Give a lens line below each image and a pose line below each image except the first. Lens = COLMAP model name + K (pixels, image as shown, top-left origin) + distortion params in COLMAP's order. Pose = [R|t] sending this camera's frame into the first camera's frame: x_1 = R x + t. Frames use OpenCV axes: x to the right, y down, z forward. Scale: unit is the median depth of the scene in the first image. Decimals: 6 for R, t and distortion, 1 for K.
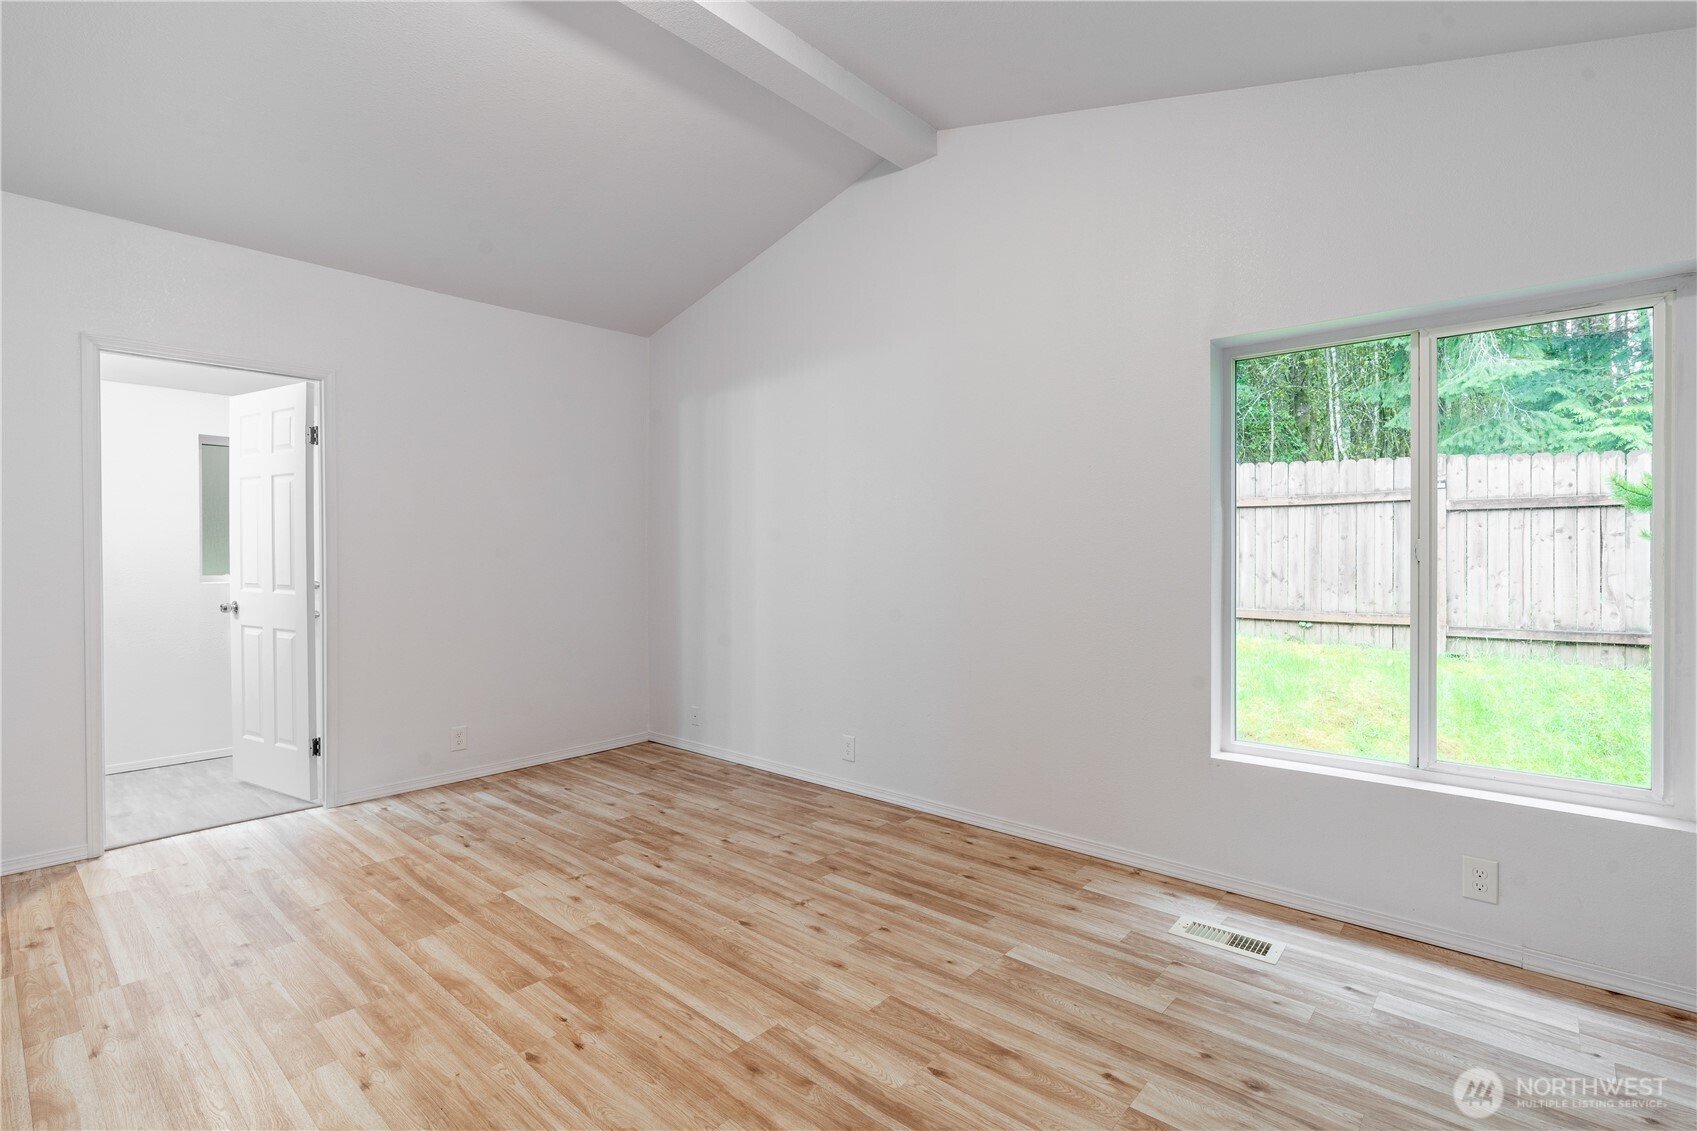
lens RADIAL K [[798.5, 0, 846.3], [0, 798.5, 560.3], [0, 0, 1]] dist [-0.013949, 0.001117]
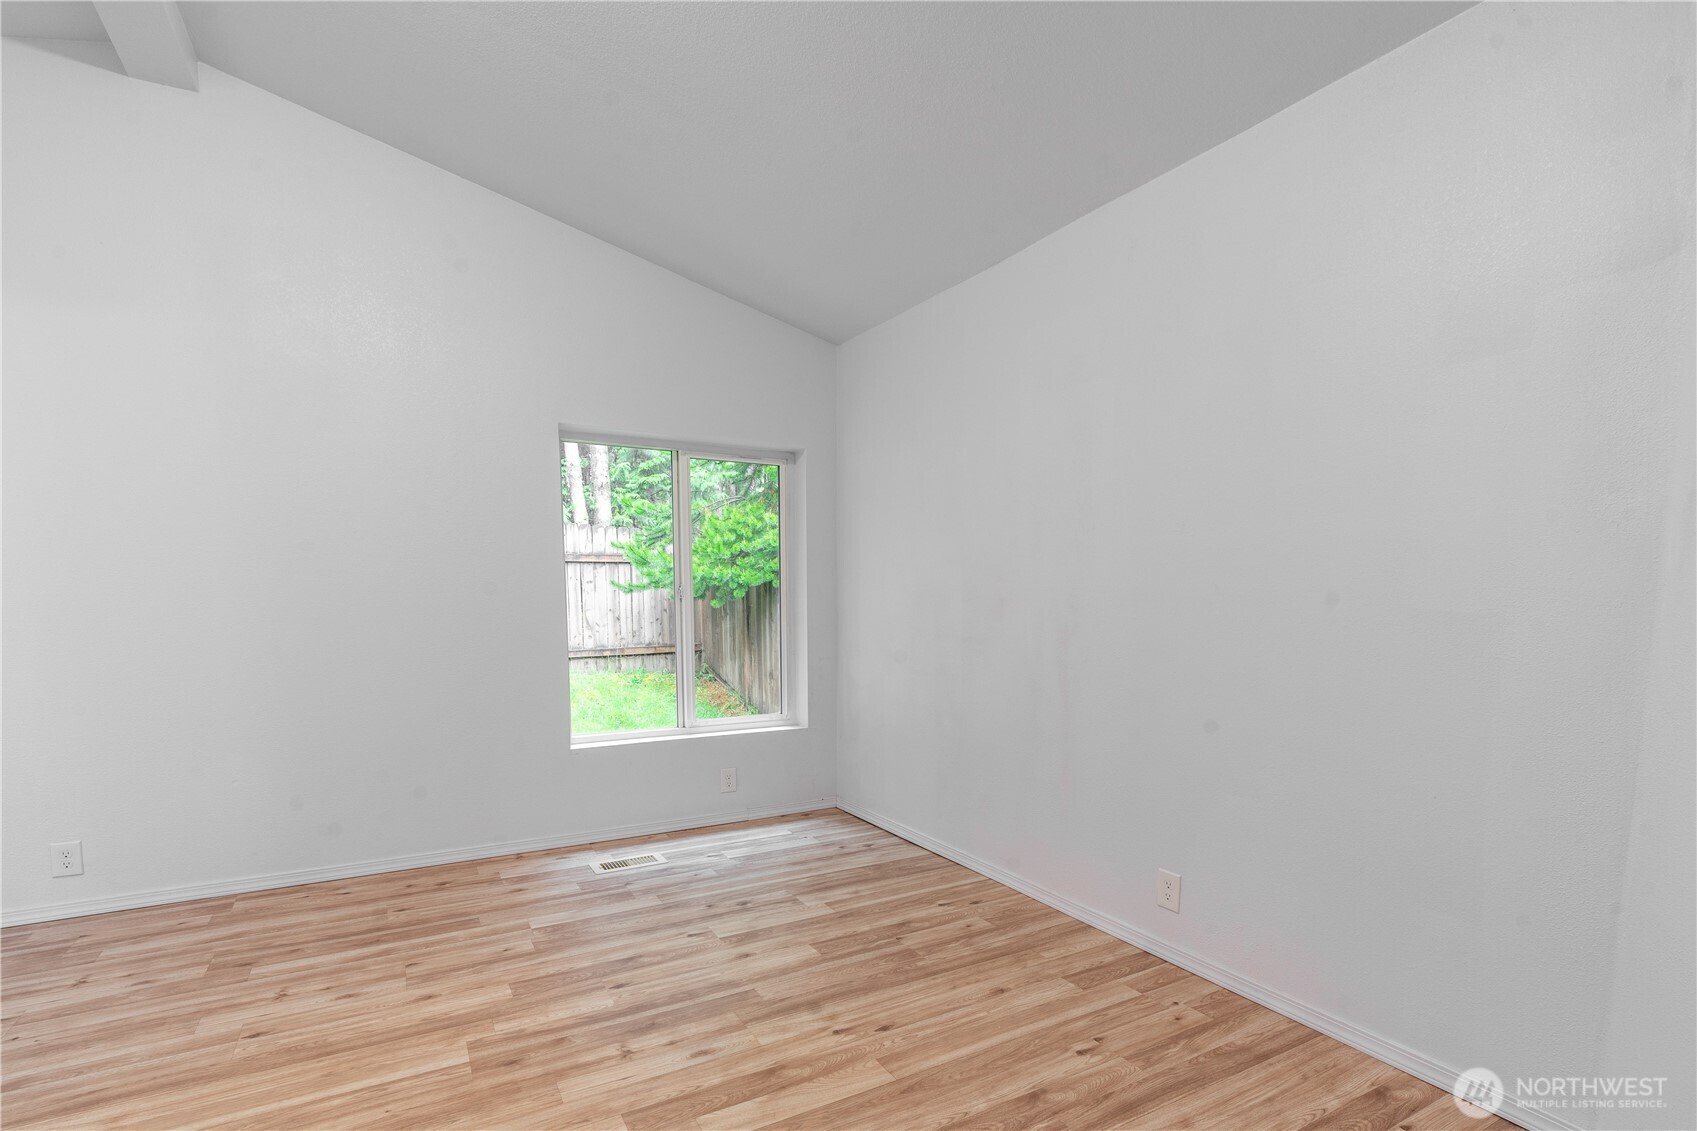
lens RADIAL K [[798.5, 0, 837.9], [0, 798.5, 579.5], [0, 0, 1]] dist [-0.013949, 0.001117]
pose [[0.344179, 0.020518, 0.938680, -0.693025], [0.004852, 0.999709, -0.023631, -0.002357], [-0.938892, 0.012688, 0.343979, 0.126483]]
